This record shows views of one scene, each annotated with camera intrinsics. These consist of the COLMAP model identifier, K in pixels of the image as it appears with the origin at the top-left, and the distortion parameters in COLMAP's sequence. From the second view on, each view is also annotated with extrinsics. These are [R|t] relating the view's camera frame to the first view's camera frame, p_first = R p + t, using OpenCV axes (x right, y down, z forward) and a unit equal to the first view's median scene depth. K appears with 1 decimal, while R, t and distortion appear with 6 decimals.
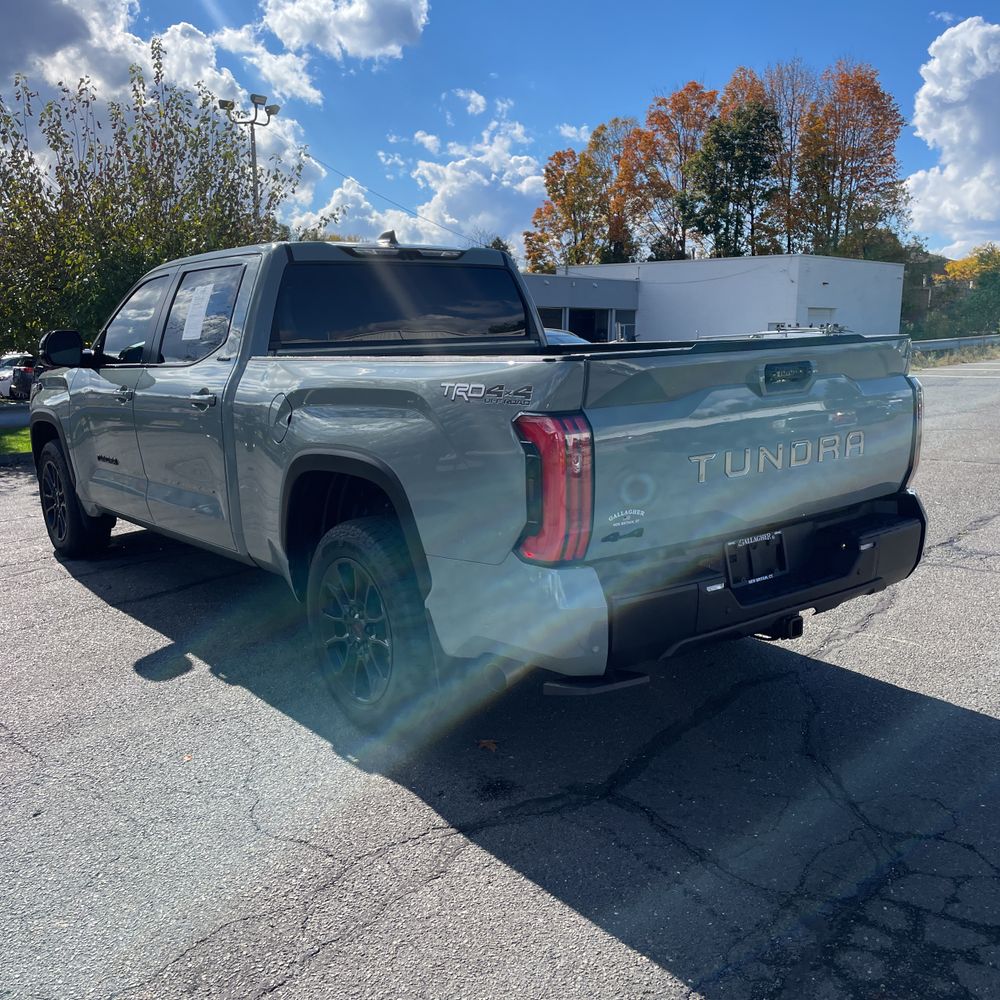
lens RADIAL K [[1023.2, 0, 496.7], [0, 1023.2, 496.0], [0, 0, 1]] dist [0.074165, -0.095442]
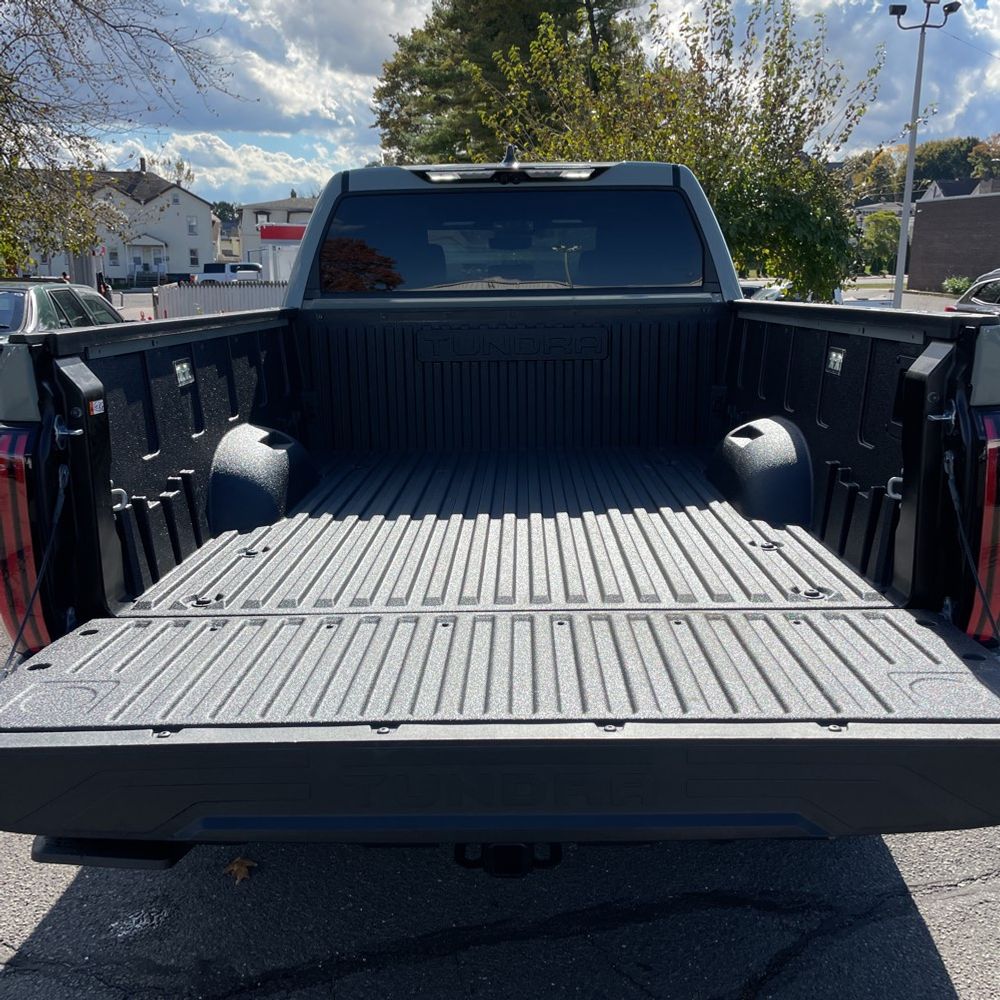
lens RADIAL K [[1023.2, 0, 496.7], [0, 1023.2, 496.0], [0, 0, 1]] dist [0.074165, -0.095442]
pose [[0.777763, 0.150533, -0.610266, 0.589406], [-0.110782, 0.988529, 0.102651, -0.115522], [0.618719, -0.012231, 0.785517, 0.575404]]
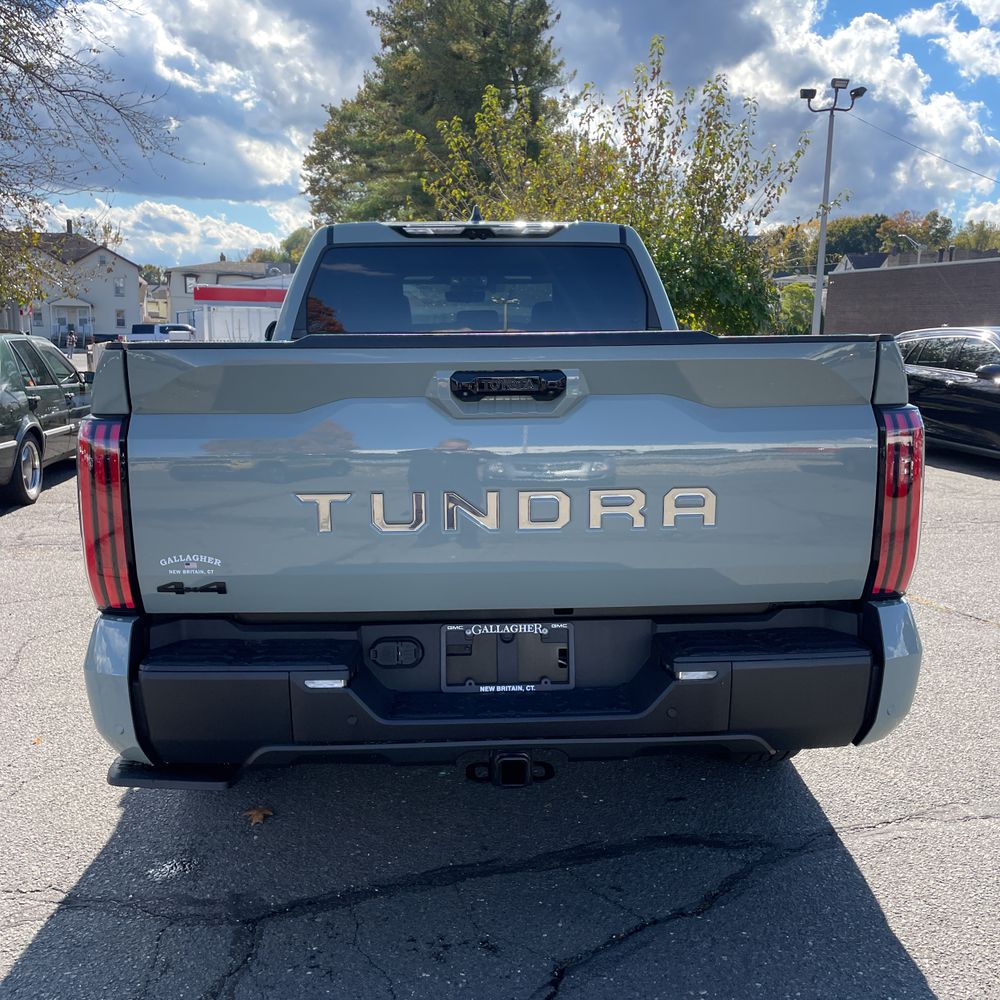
lens RADIAL K [[1028.0, 0, 486.9], [0, 1028.0, 506.3], [0, 0, 1]] dist [0.059517, -0.041506]
pose [[0.814310, 0.117873, -0.568336, 0.634928], [-0.113377, 0.992603, 0.043420, -0.068438], [0.569250, 0.029079, 0.821650, 0.442791]]
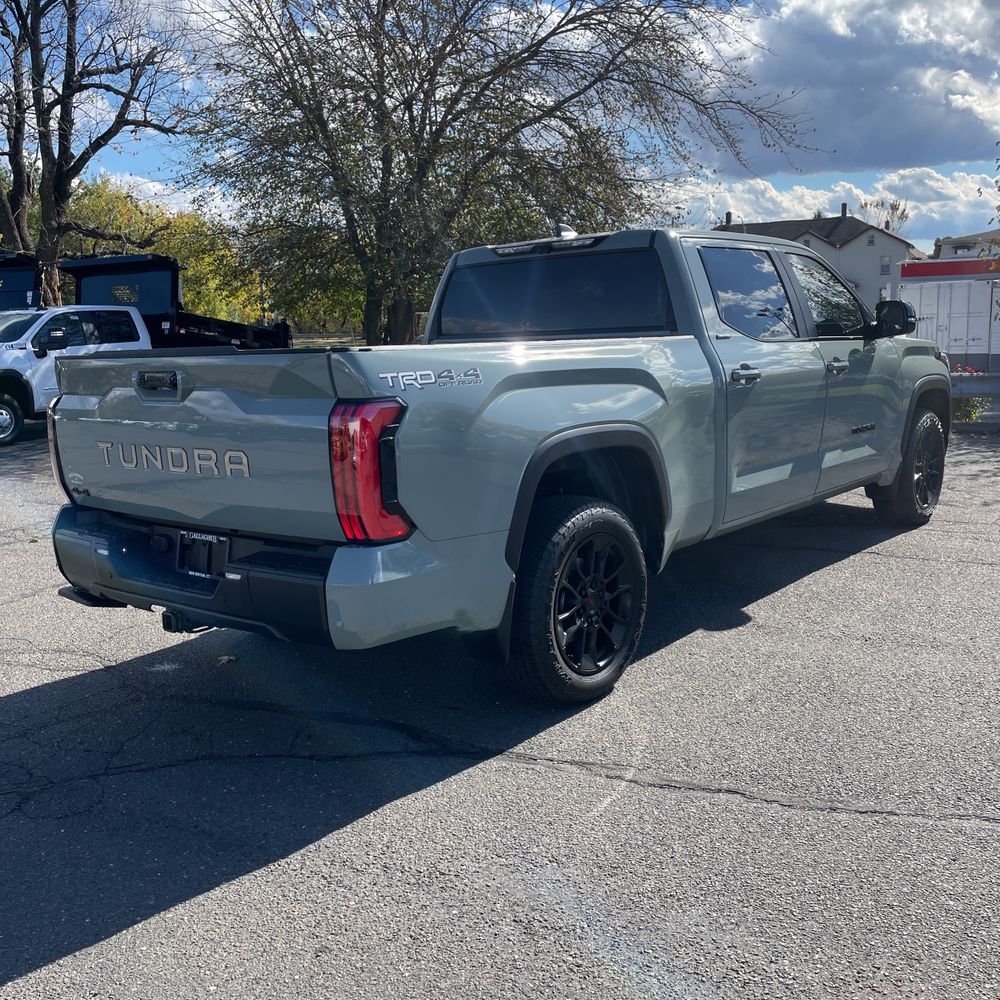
lens RADIAL K [[1025.2, 0, 502.9], [0, 1025.2, 505.3], [0, 0, 1]] dist [0.077709, -0.111749]
pose [[0.223327, 0.183503, -0.957315, 1.368858], [-0.131785, 0.978786, 0.156875, -0.202719], [0.965794, 0.091125, 0.242773, 1.066508]]
